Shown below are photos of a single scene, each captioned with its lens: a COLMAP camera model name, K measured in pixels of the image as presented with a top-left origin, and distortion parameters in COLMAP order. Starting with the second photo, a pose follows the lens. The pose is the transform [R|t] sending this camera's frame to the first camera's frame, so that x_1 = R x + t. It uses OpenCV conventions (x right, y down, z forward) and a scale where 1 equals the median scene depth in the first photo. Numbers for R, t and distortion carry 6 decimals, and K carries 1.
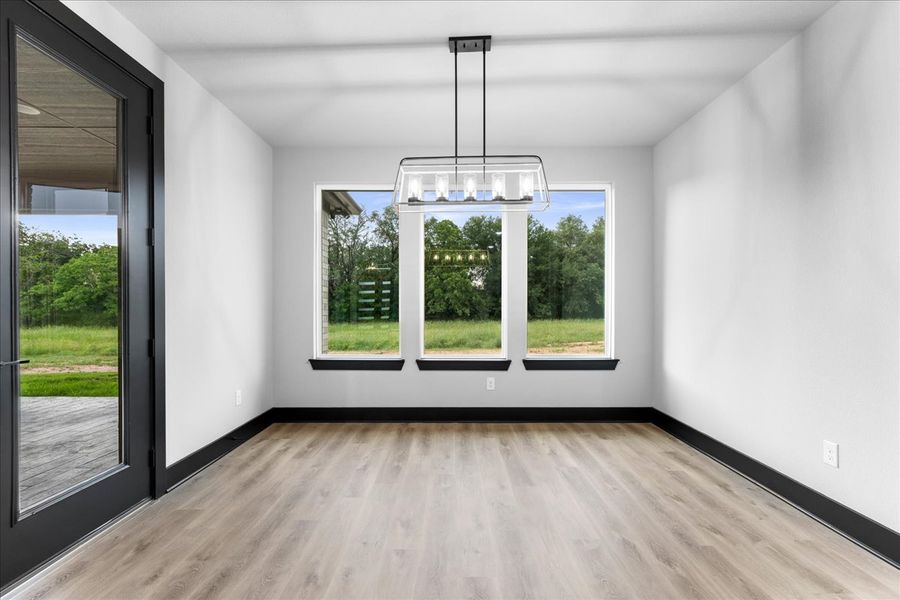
lens RADIAL K [[400.0, 0, 451.9], [0, 400.0, 310.7], [0, 0, 1]] dist [0.004945, -0.000240]
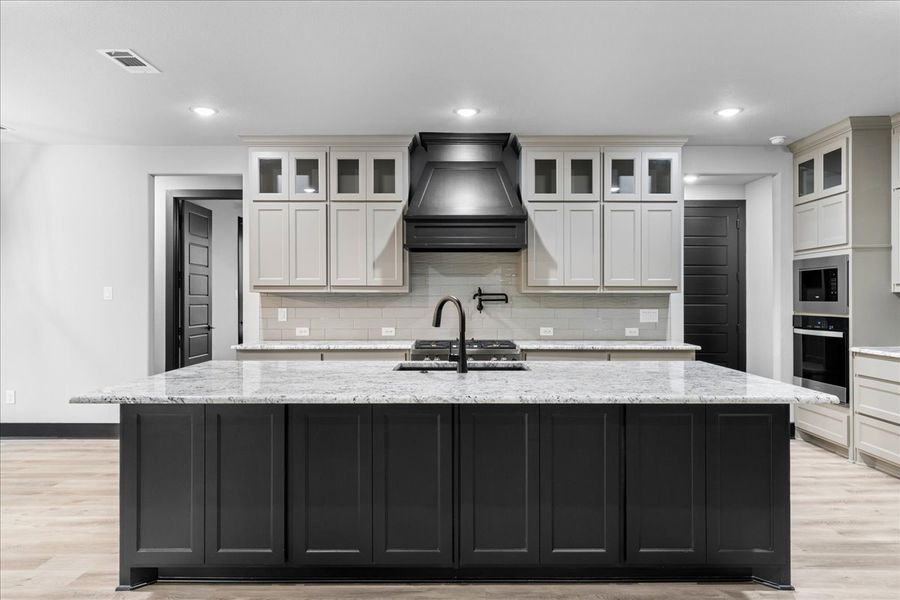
lens RADIAL K [[601.8, 0, 458.1], [0, 601.8, 295.7], [0, 0, 1]] dist [0.011326, 0.002449]
pose [[0.003391, 0.004658, 0.999983, -1.021551], [0.012689, 0.999908, -0.004701, -0.030323], [-0.999914, 0.012705, 0.003332, -0.581841]]
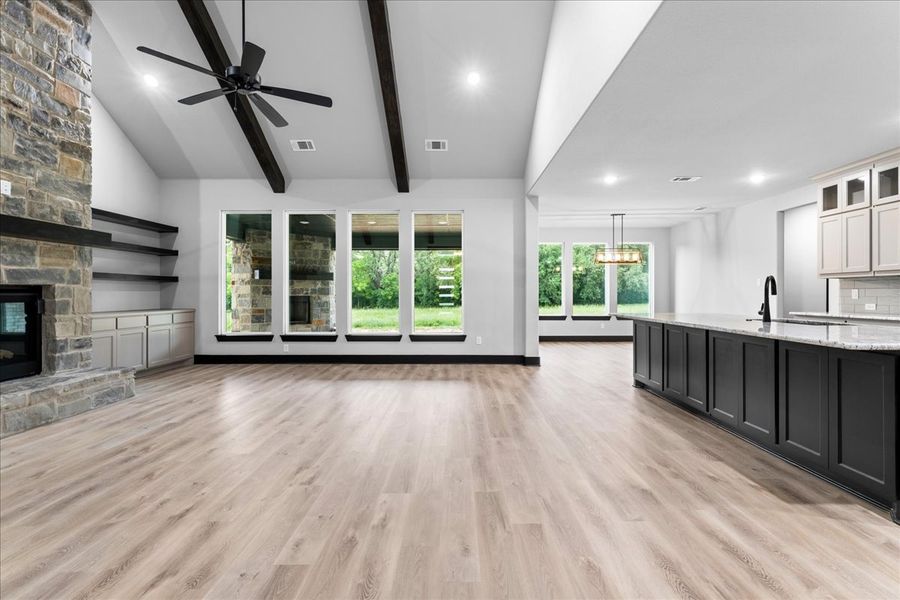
lens RADIAL K [[400.0, 0, 452.2], [0, 400.0, 294.4], [0, 0, 1]] dist [0.004945, -0.000240]
pose [[0.999950, -0.001740, -0.009879, -0.879416], [0.001631, 0.999938, -0.011035, 0.021961], [0.009898, 0.011019, 0.999890, -1.584210]]
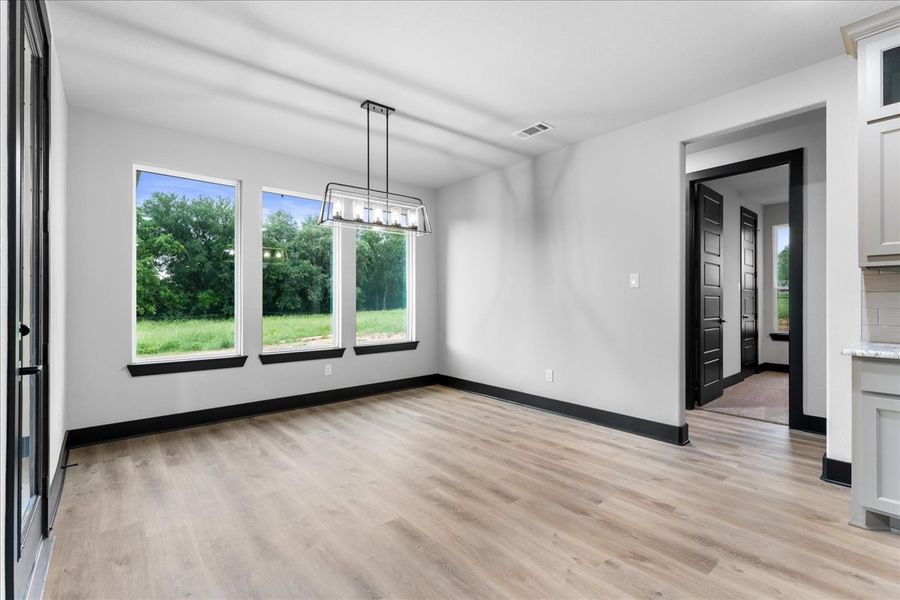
lens RADIAL K [[400.0, 0, 447.4], [0, 400.0, 302.2], [0, 0, 1]] dist [0.004945, -0.000240]
pose [[0.762443, -0.003233, 0.647047, -0.435962], [0.010737, 0.999913, -0.007656, 0.000766], [-0.646966, 0.012784, 0.762412, -0.114430]]
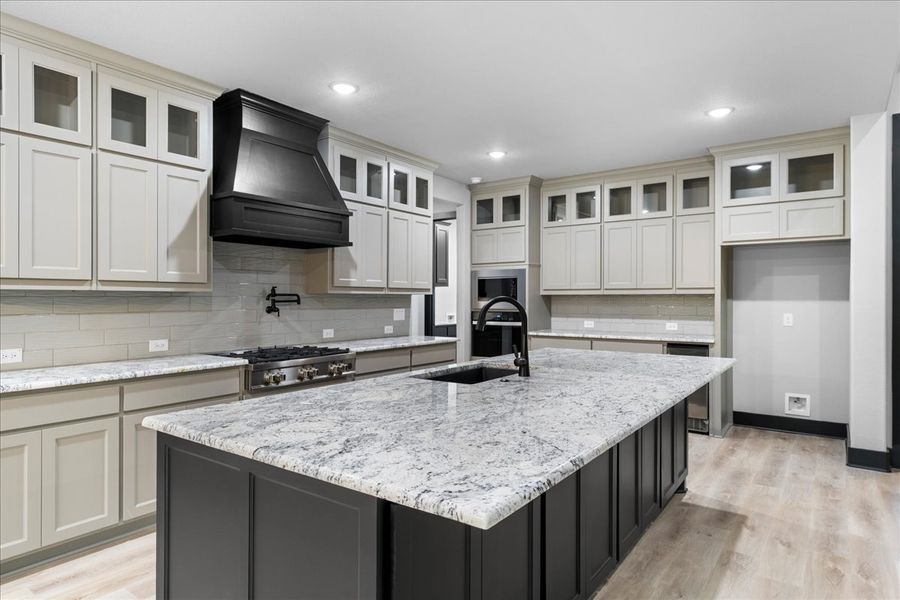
lens RADIAL K [[526.7, 0, 453.0], [0, 526.7, 297.3], [0, 0, 1]] dist [0.009871, -0.001617]
pose [[-0.807424, 0.003722, 0.589959, -0.481790], [0.009691, 0.999929, 0.006954, -0.039101], [-0.589892, 0.011332, -0.807403, 0.093398]]
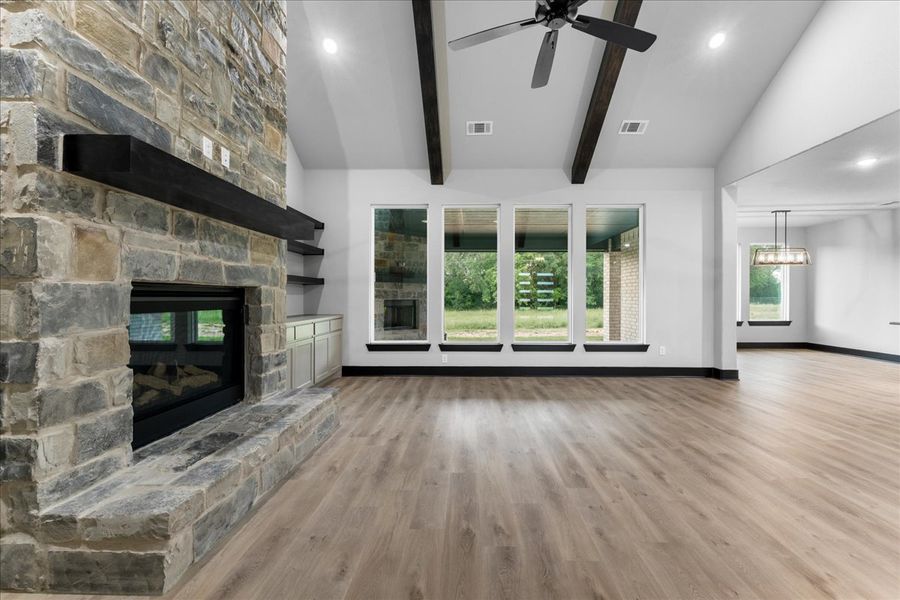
lens RADIAL K [[373.2, 0, 461.4], [0, 373.2, 296.8], [0, 0, 1]] dist [0.007648, -0.000467]
pose [[0.999916, -0.001140, -0.012889, -1.585980], [0.000965, 0.999907, -0.013584, 0.014178], [0.012903, 0.013571, 0.999825, -1.273638]]
